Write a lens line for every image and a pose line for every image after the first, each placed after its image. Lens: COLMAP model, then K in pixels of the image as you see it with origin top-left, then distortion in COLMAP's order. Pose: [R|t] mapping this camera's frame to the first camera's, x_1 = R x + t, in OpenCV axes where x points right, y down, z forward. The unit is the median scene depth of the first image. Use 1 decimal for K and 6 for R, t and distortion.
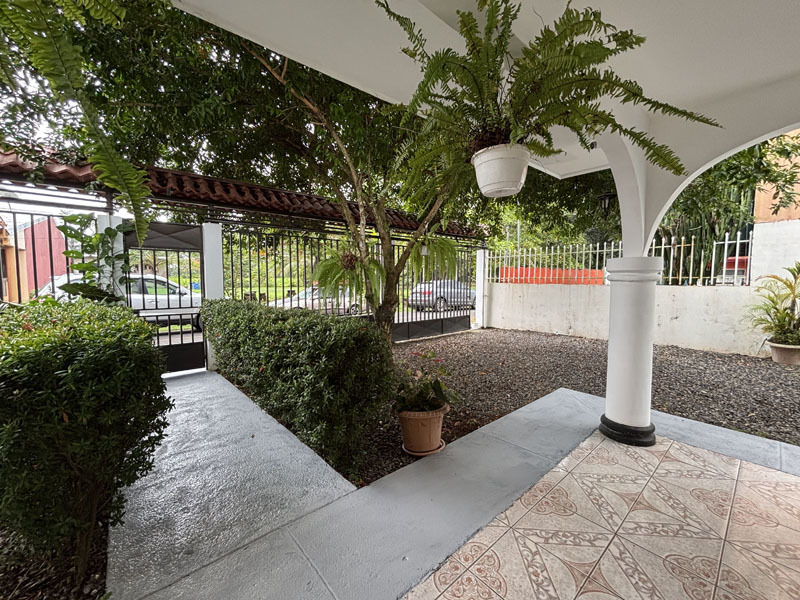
lens RADIAL K [[324.3, 0, 401.1], [0, 324.3, 298.4], [0, 0, 1]] dist [-0.000304, 0.000877]
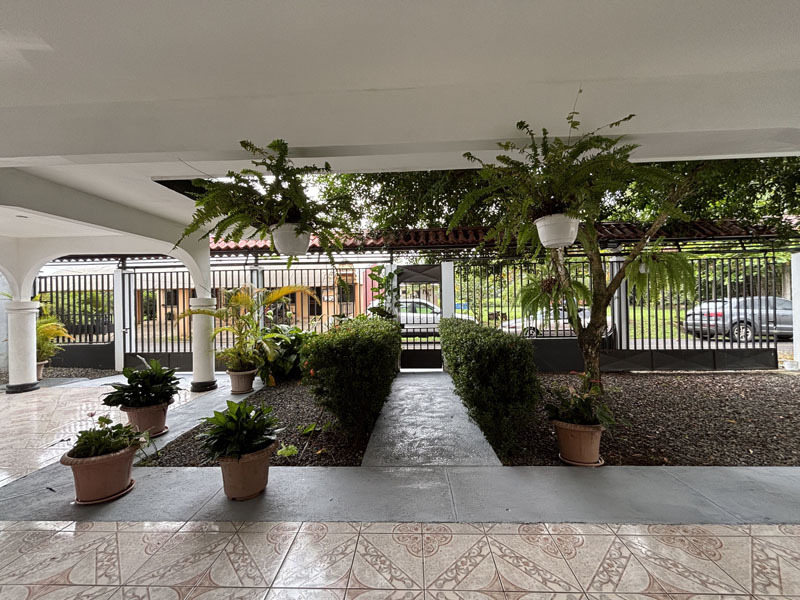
lens RADIAL K [[324.3, 0, 400.4], [0, 324.3, 294.0], [0, 0, 1]] dist [-0.000304, 0.000877]
pose [[0.730820, -0.030250, -0.681900, 0.228362], [-0.020711, 0.997575, -0.066450, -0.003880], [0.682256, 0.062686, 0.728421, -0.132357]]
